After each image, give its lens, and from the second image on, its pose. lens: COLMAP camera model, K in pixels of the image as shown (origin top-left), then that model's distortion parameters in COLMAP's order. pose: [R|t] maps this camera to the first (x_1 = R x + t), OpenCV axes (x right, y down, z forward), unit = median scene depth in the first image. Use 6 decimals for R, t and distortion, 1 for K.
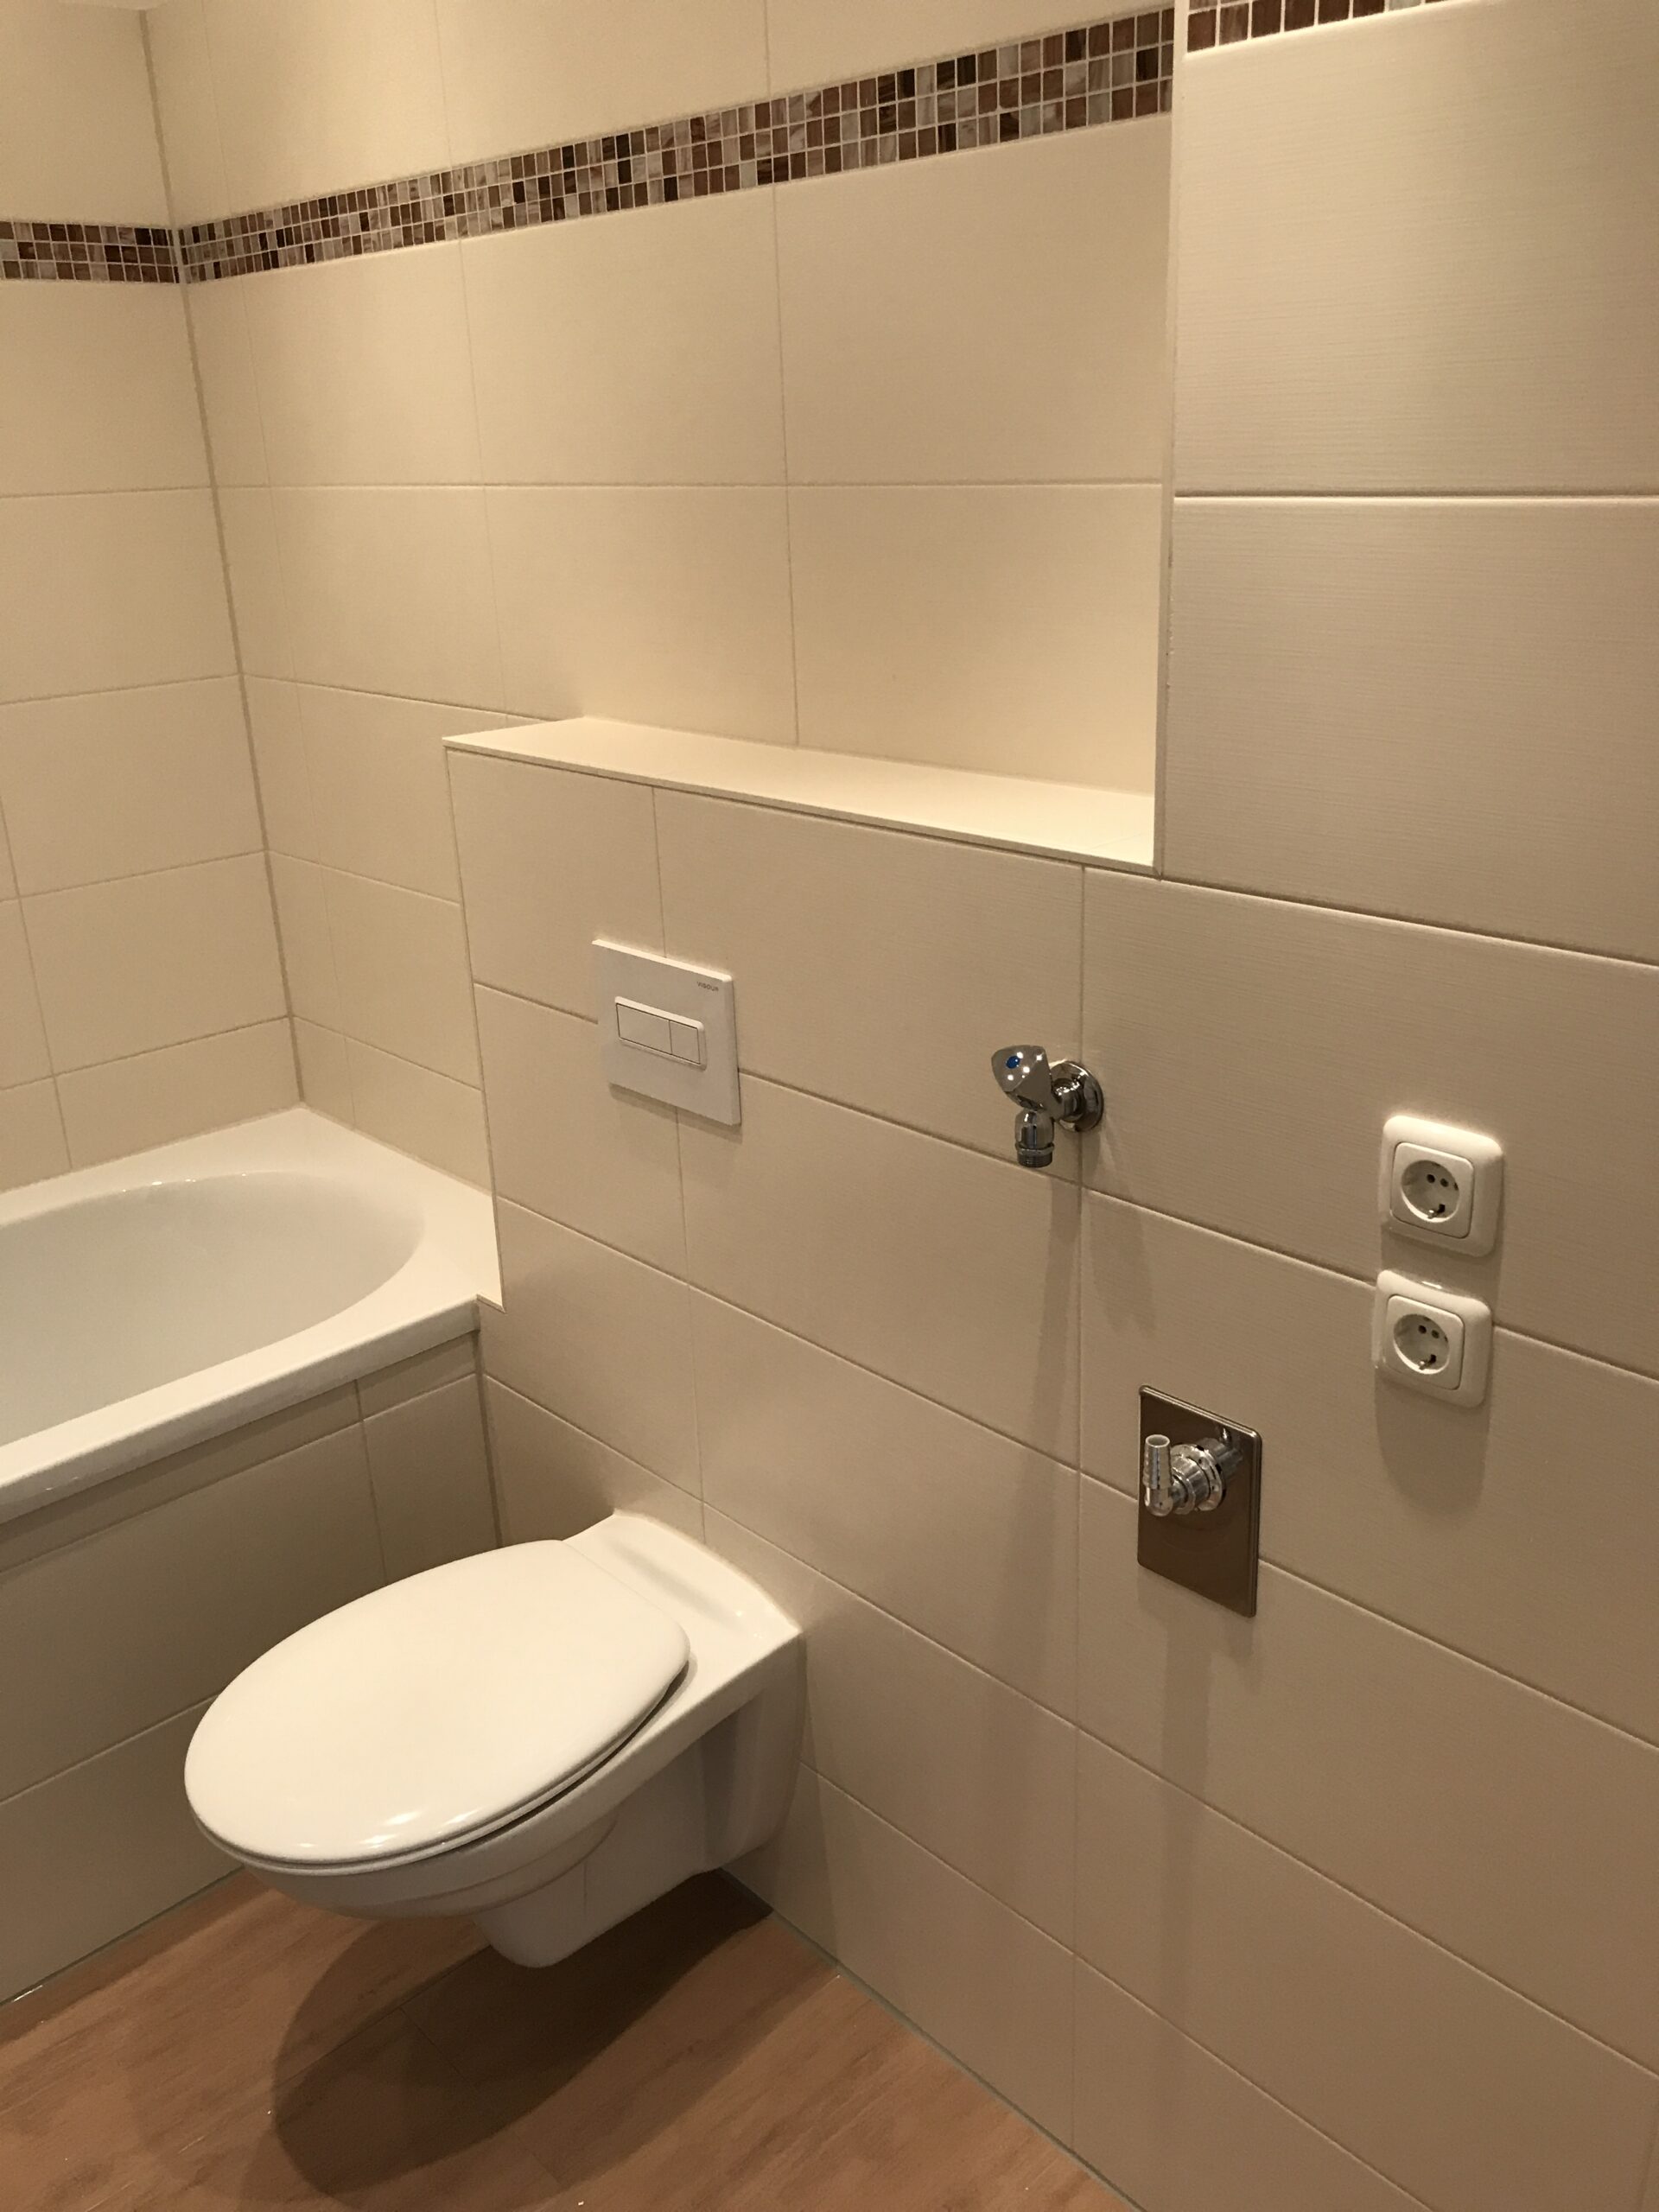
lens RADIAL K [[1813.9, 0, 839.8], [0, 1813.9, 1068.9], [0, 0, 1]] dist [0.022560, -0.010249]
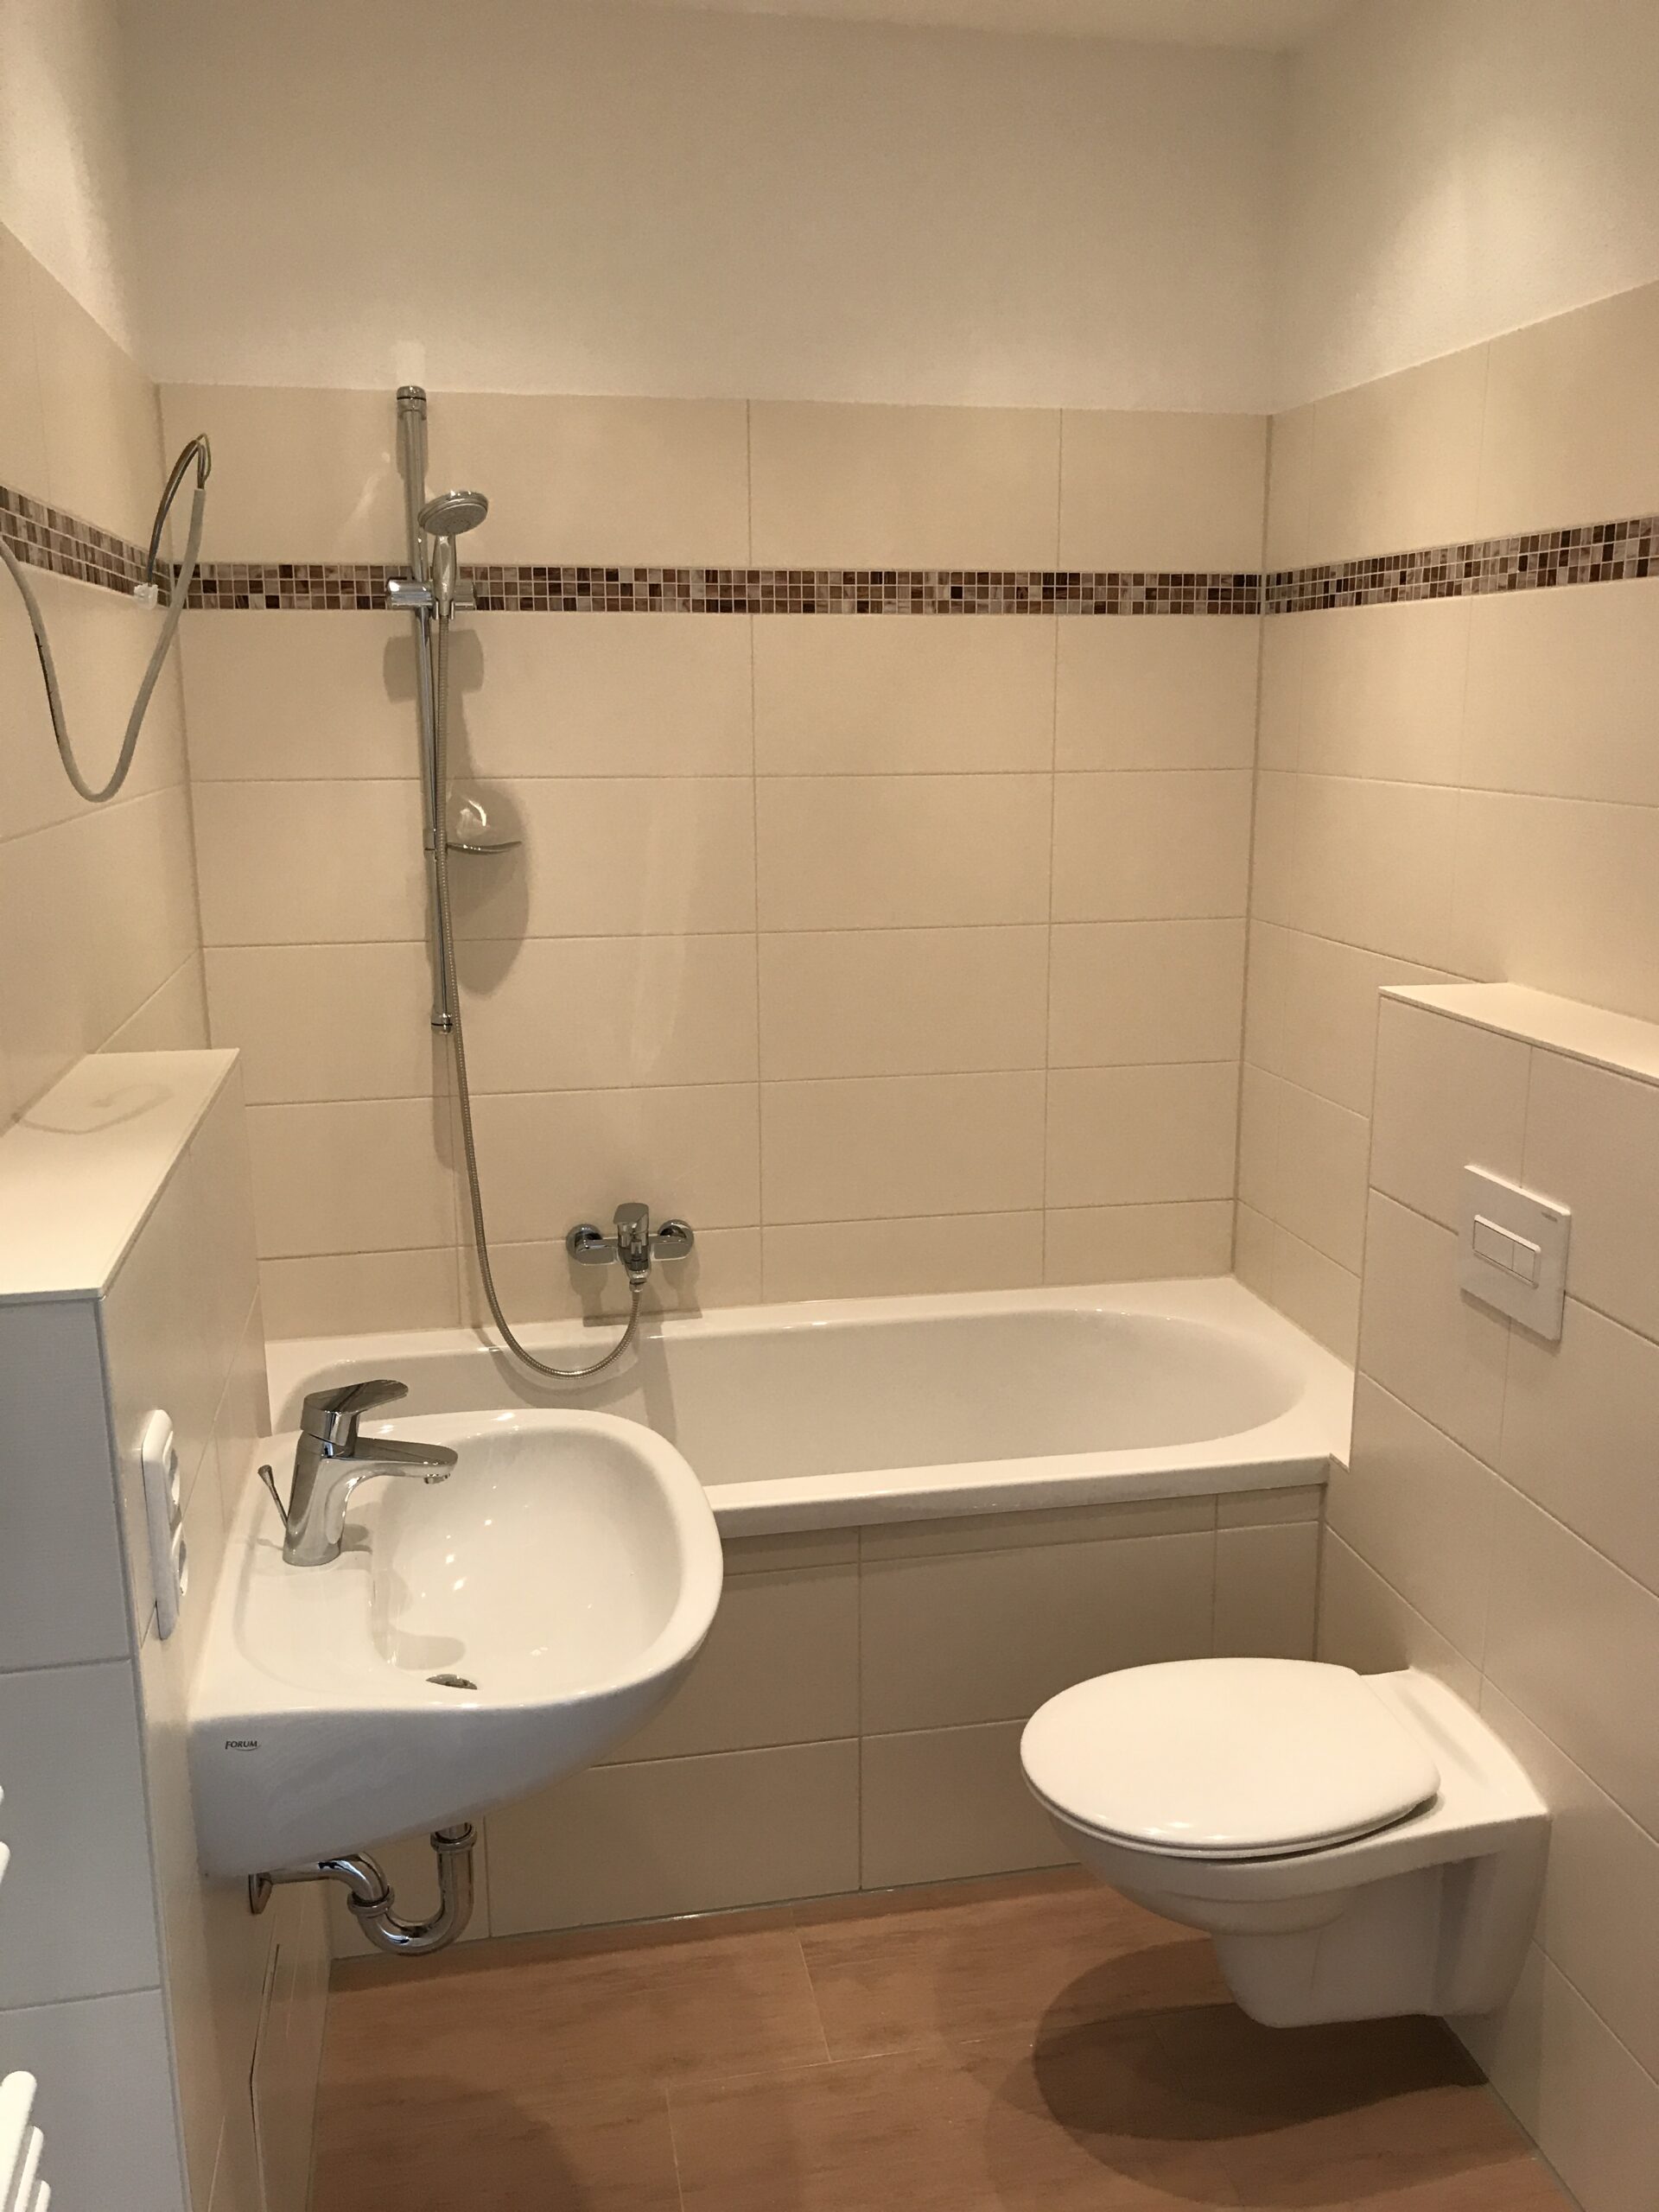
lens RADIAL K [[1829.9, 0, 829.5], [0, 1829.9, 1106.0], [0, 0, 1]] dist [0.026124, -0.013970]
pose [[0.839302, 0.152214, -0.521923, 0.123779], [-0.206462, 0.977326, -0.046982, 0.030782], [0.502937, 0.147190, 0.851698, -0.221380]]
